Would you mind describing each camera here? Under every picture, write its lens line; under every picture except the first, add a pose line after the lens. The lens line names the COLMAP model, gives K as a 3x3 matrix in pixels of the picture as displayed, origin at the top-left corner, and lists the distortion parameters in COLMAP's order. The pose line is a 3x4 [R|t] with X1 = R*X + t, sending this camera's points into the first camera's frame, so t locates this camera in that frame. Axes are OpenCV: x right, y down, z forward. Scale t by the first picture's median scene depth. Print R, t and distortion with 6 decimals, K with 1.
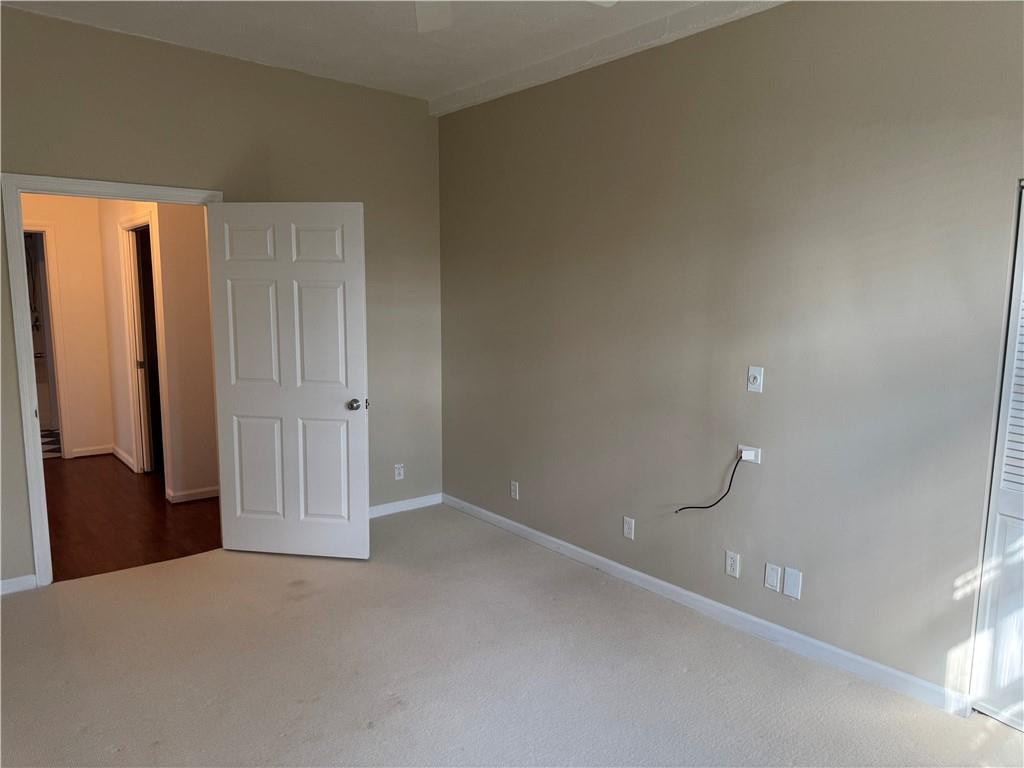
lens RADIAL K [[705.1, 0, 516.7], [0, 705.1, 394.2], [0, 0, 1]] dist [-0.006999, -0.002282]
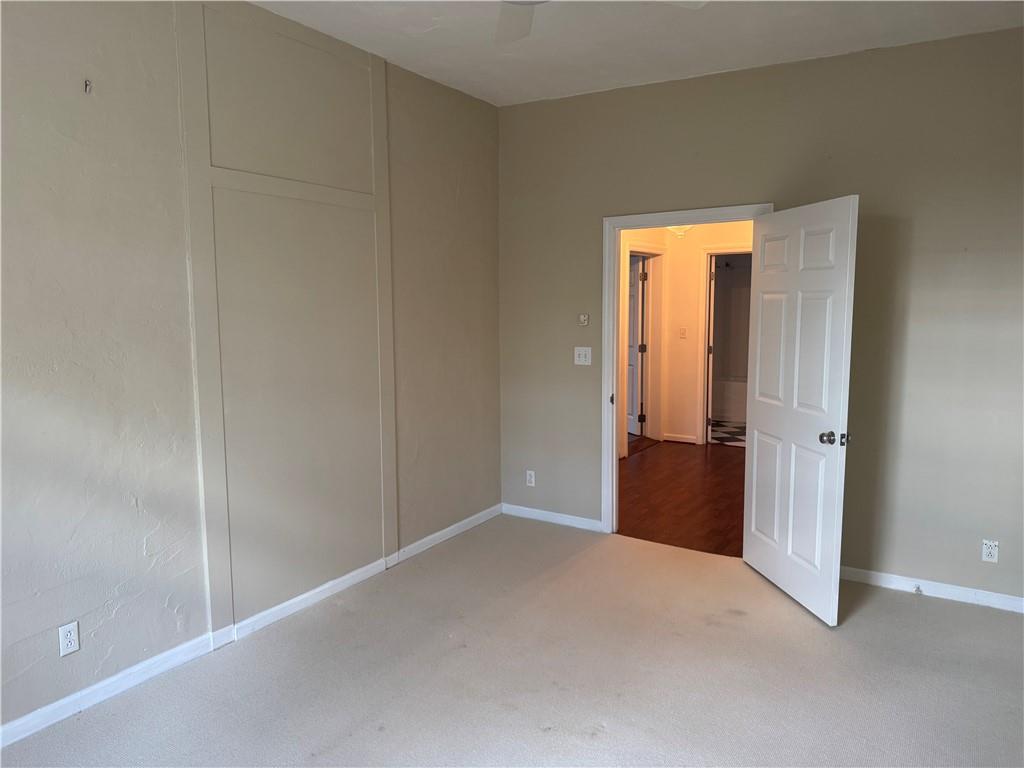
lens RADIAL K [[716.0, 0, 513.3], [0, 716.0, 387.5], [0, 0, 1]] dist [0.079522, -0.101683]
pose [[0.303587, 0.102096, -0.947318, 0.446866], [-0.126760, 0.989732, 0.066044, -0.050978], [0.944334, 0.100032, 0.313411, 0.354443]]
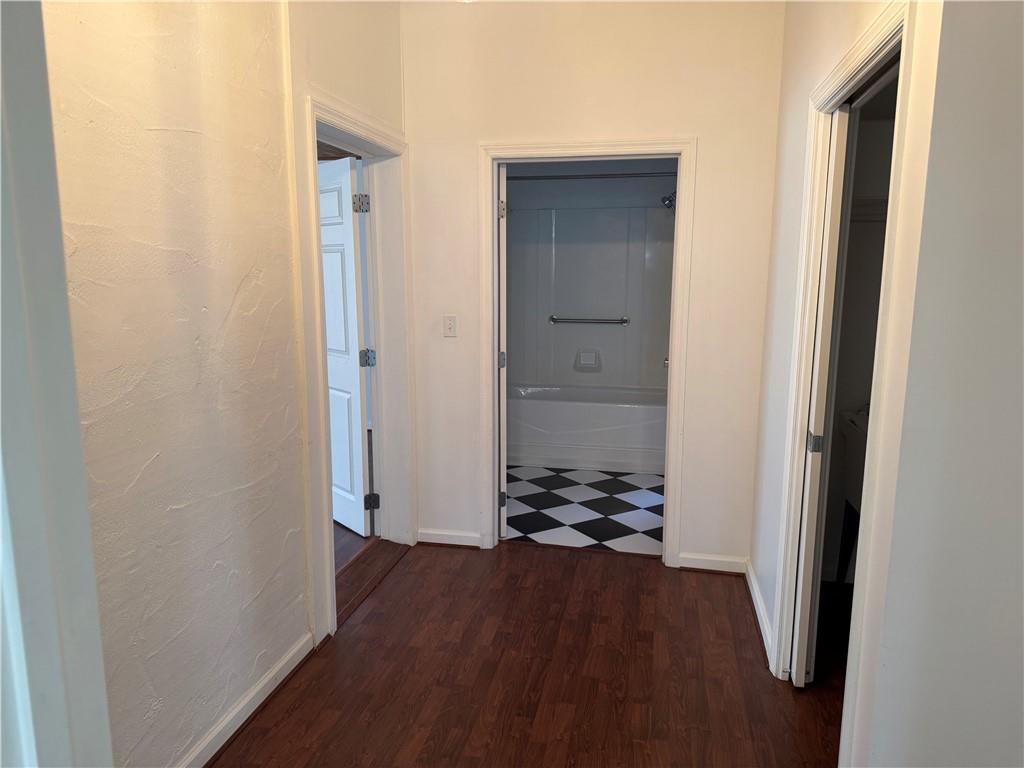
lens RADIAL K [[716.0, 0, 513.3], [0, 716.0, 387.5], [0, 0, 1]] dist [0.079522, -0.101683]
pose [[0.620108, 0.117088, -0.775730, -0.454890], [-0.108896, 0.992074, 0.062693, -0.113078], [0.776922, 0.045598, 0.627943, 0.848464]]
